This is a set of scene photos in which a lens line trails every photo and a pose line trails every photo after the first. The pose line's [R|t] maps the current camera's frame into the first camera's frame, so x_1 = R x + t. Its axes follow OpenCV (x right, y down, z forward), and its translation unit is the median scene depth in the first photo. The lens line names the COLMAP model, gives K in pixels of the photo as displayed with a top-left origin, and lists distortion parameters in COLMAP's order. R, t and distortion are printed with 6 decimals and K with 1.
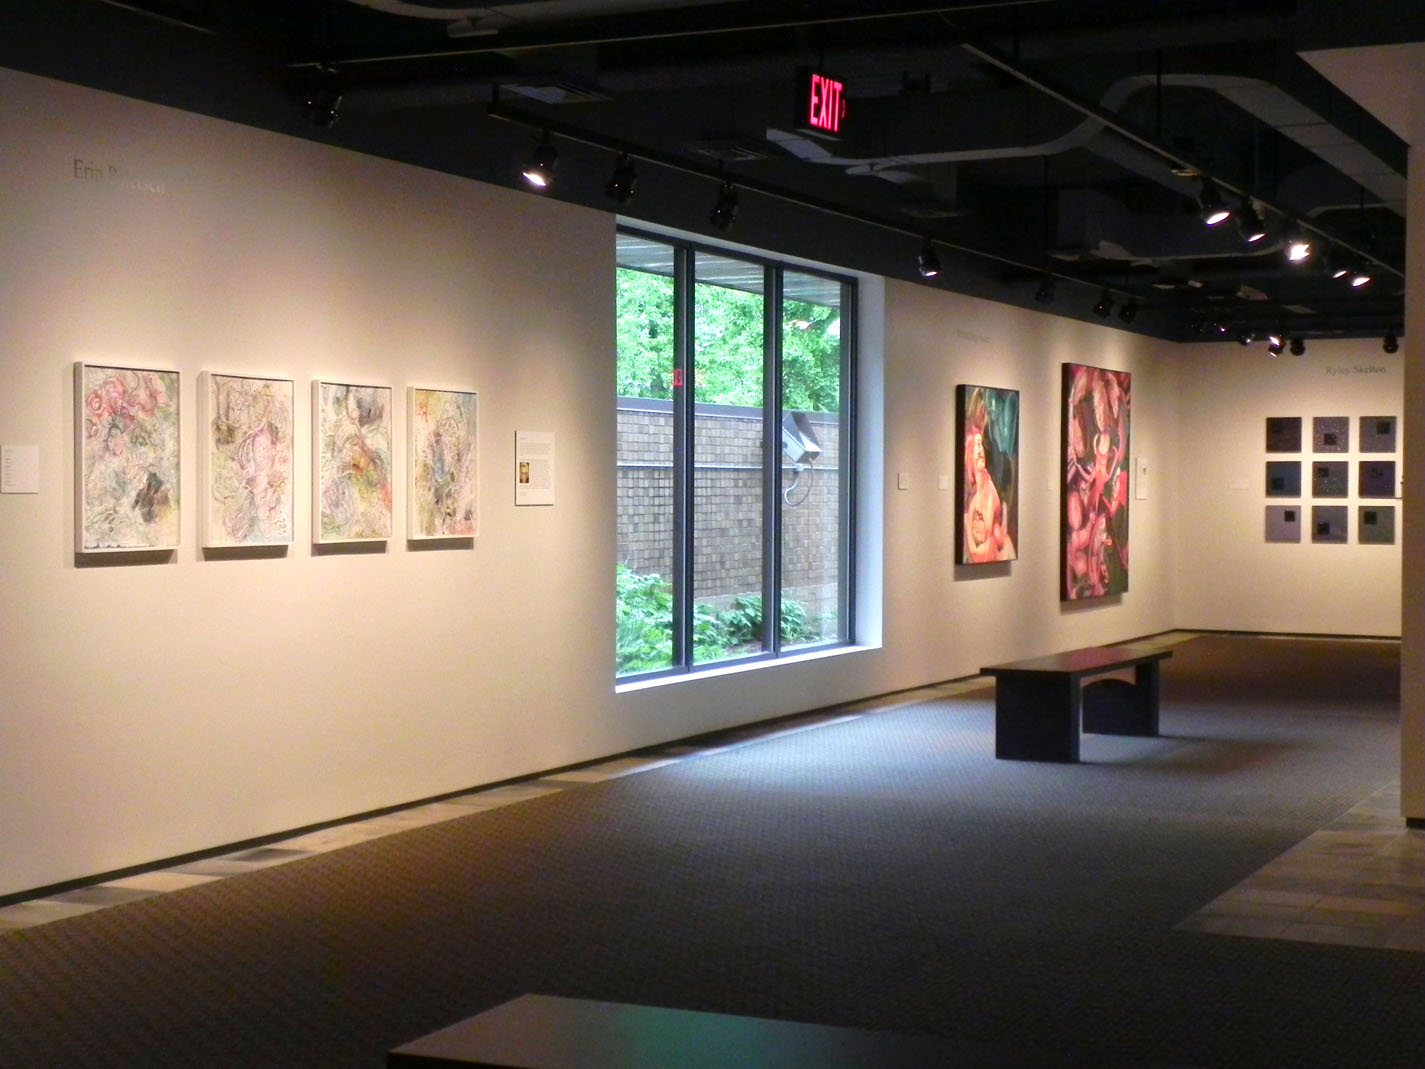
lens RADIAL K [[2364.6, 0, 788.1], [0, 2364.6, 528.8], [0, 0, 1]] dist [0.155693, 0.000000]
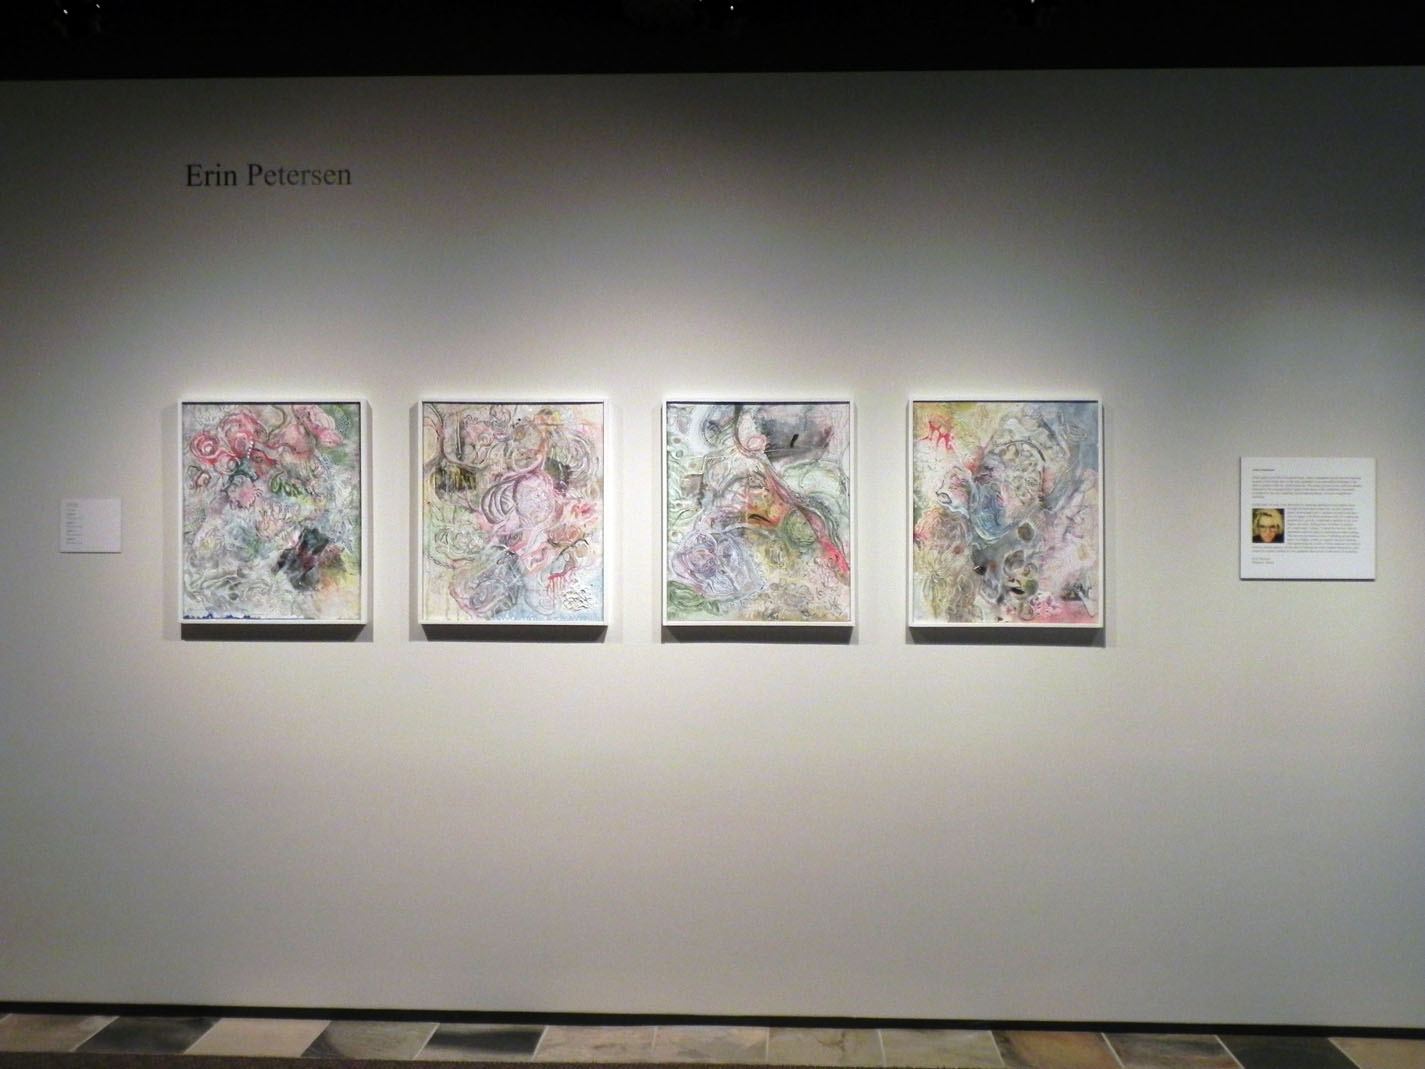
lens RADIAL K [[1904.8, 0, 729.4], [0, 1904.8, 509.2], [0, 0, 1]] dist [-0.006070, 0.000000]
pose [[0.341288, -0.016849, -0.939808, 0.365265], [-0.020126, 0.999479, -0.025228, -0.015426], [0.939743, 0.027525, 0.340771, 0.852567]]
